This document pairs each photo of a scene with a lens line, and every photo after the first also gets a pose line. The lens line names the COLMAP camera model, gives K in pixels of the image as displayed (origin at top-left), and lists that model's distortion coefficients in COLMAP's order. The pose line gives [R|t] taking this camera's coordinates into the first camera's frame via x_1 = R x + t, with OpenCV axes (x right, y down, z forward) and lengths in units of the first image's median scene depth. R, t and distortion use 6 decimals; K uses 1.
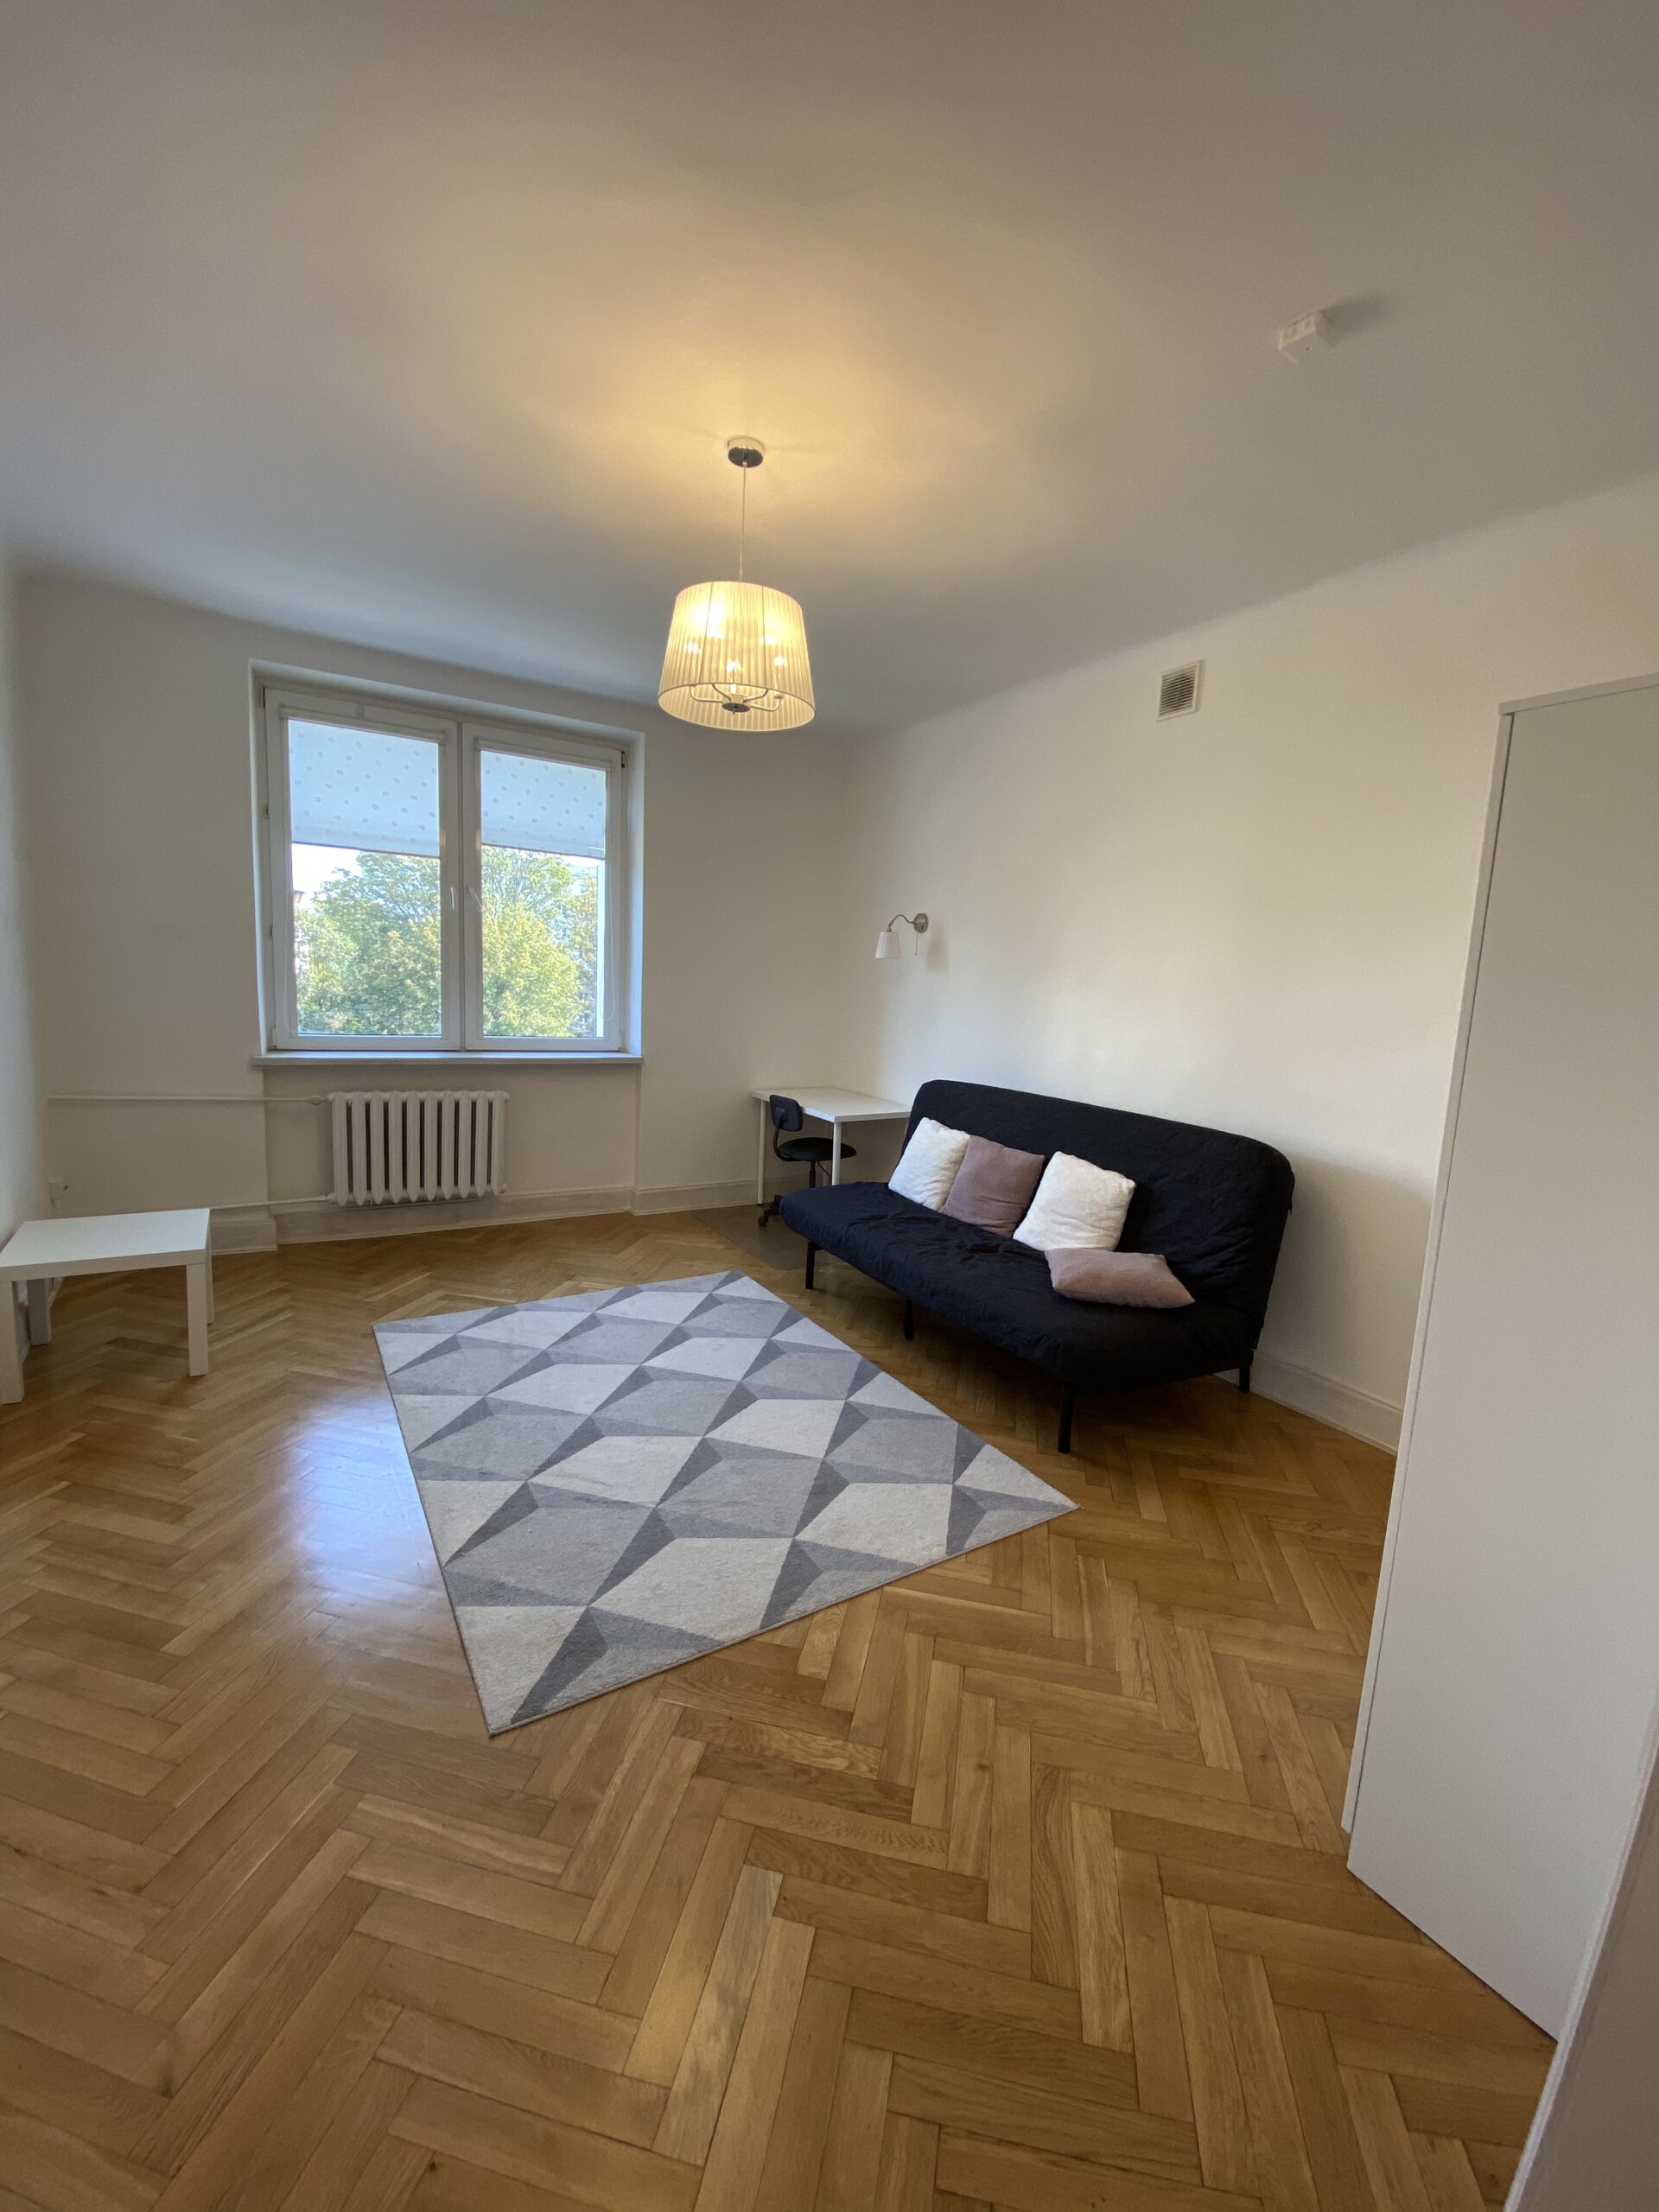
lens RADIAL K [[899.5, 0, 840.5], [0, 899.5, 1101.9], [0, 0, 1]] dist [0.014990, -0.017691]
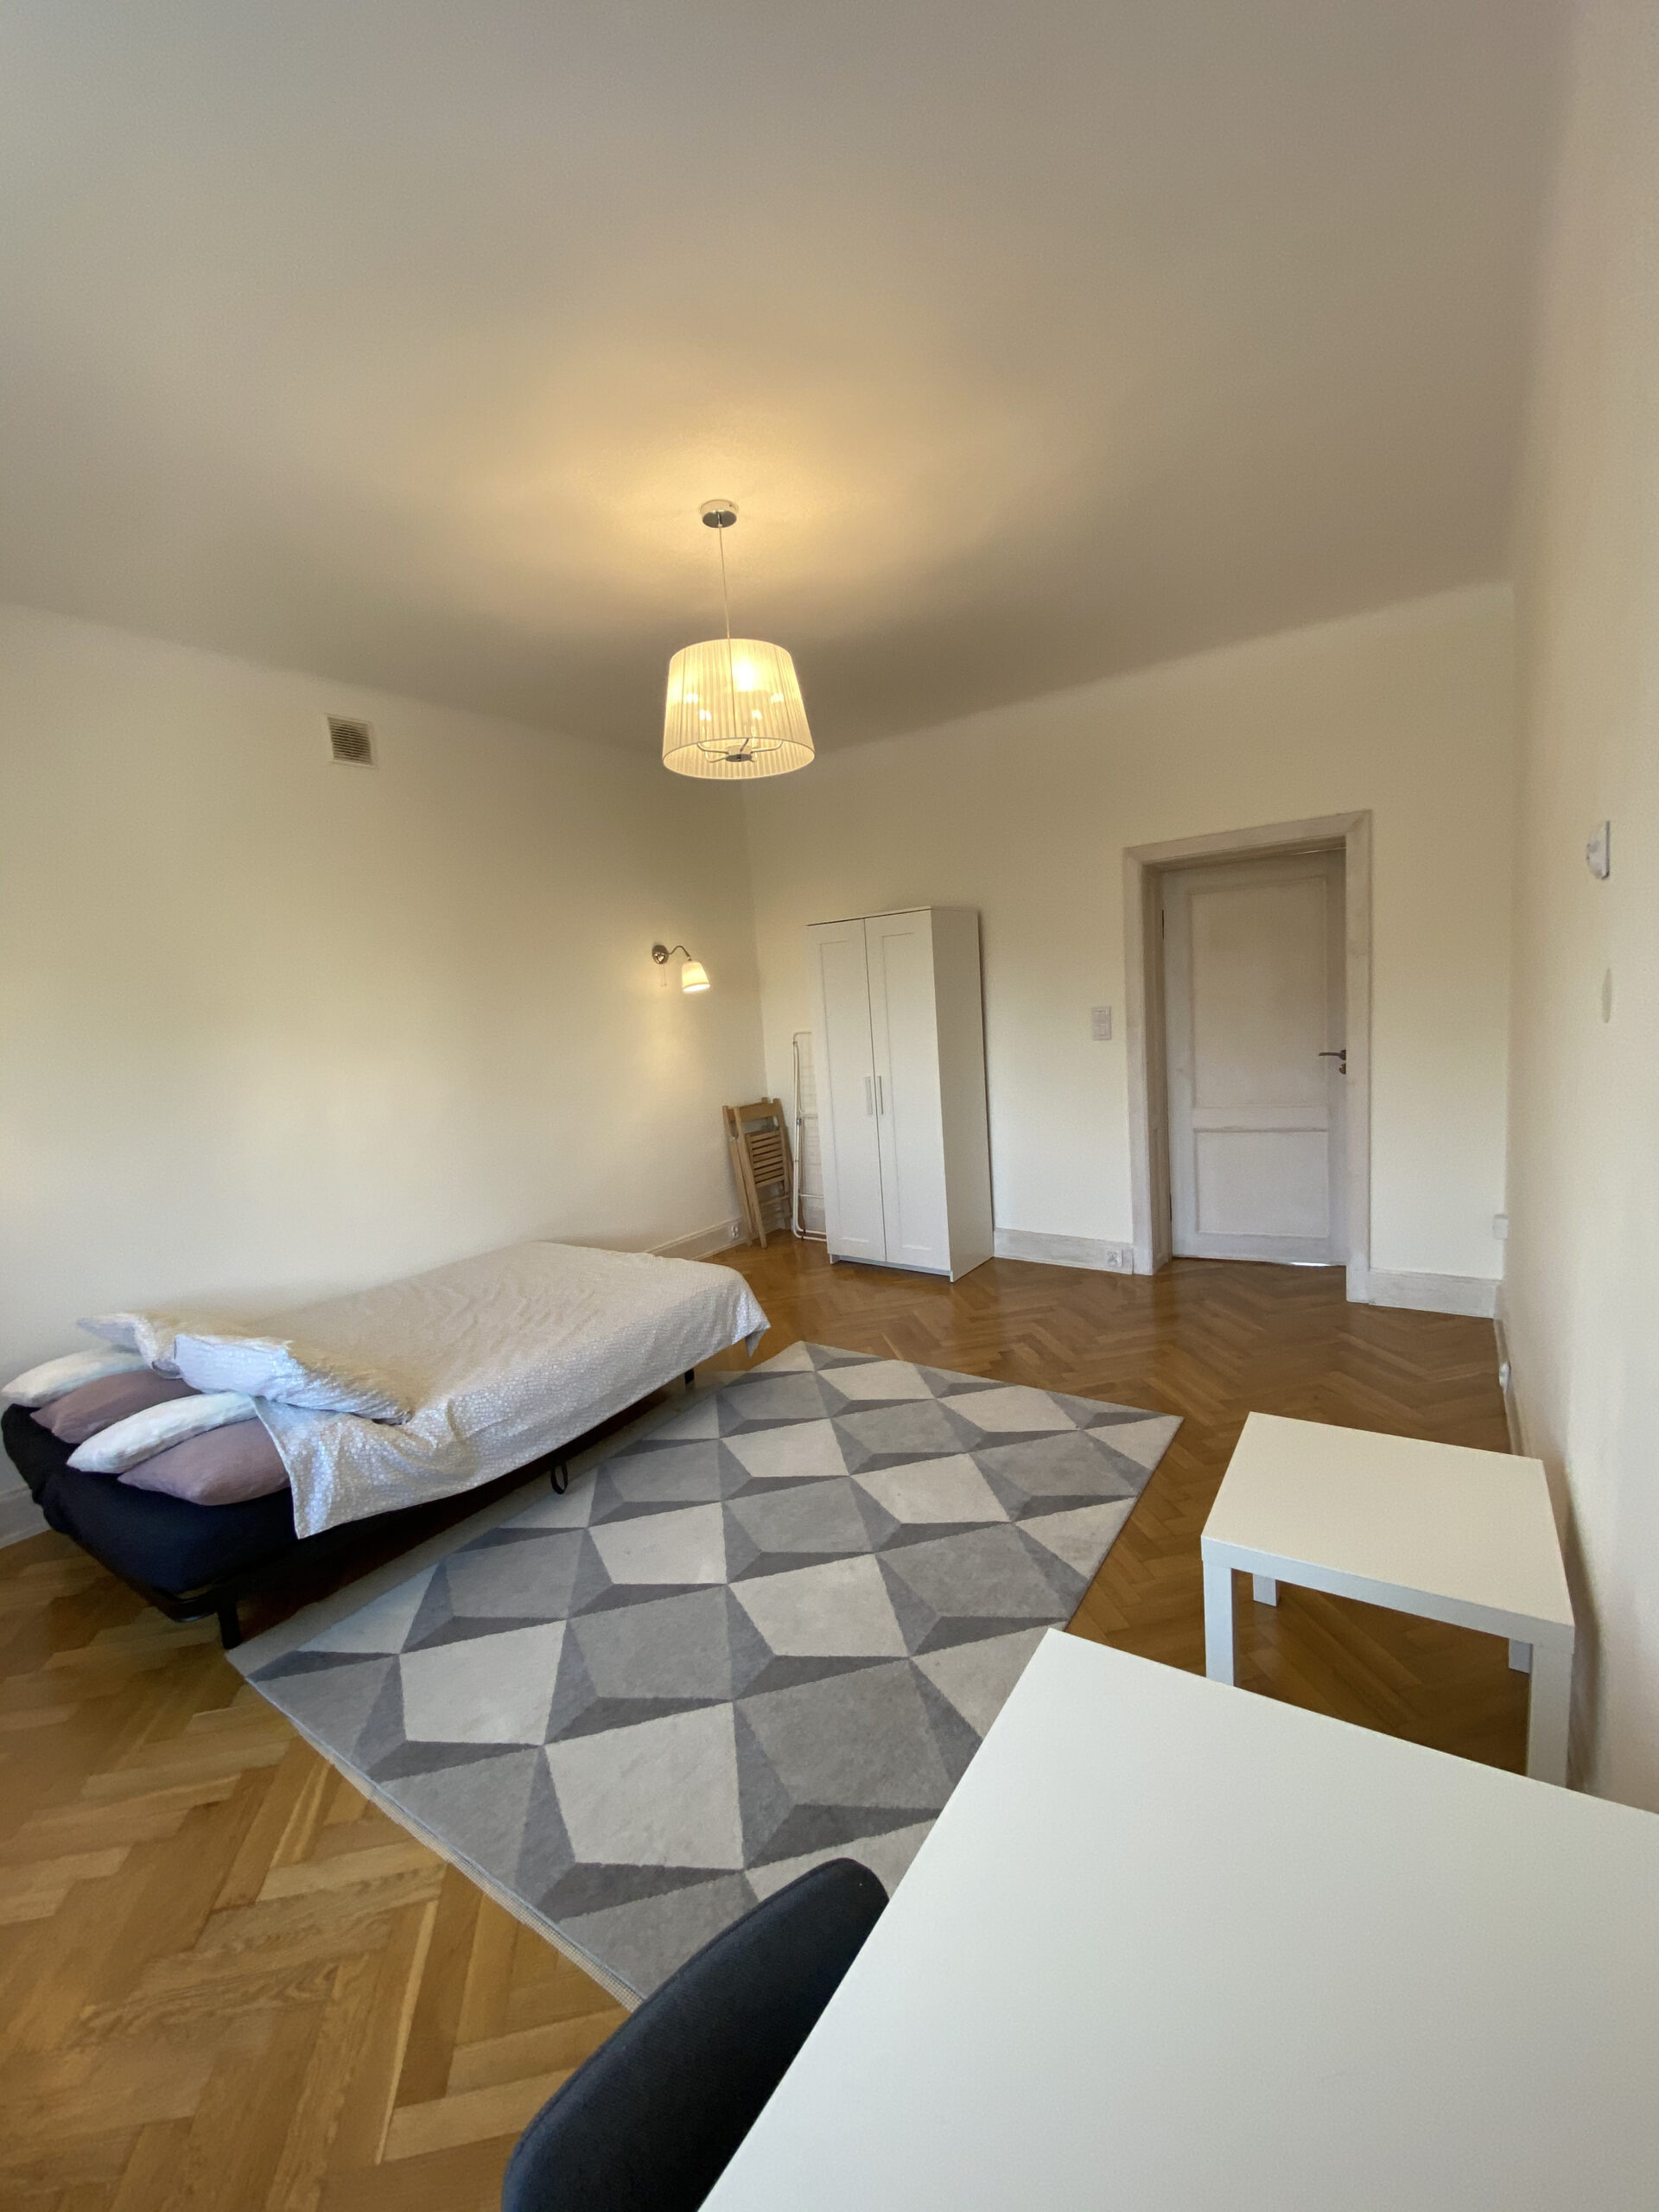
lens RADIAL K [[899.5, 0, 840.5], [0, 899.5, 1101.9], [0, 0, 1]] dist [0.014990, -0.017691]
pose [[-0.414487, -0.132128, 0.900413, -1.060190], [0.173494, 0.959786, 0.220705, -0.275722], [-0.893365, 0.247695, -0.374896, 1.343104]]
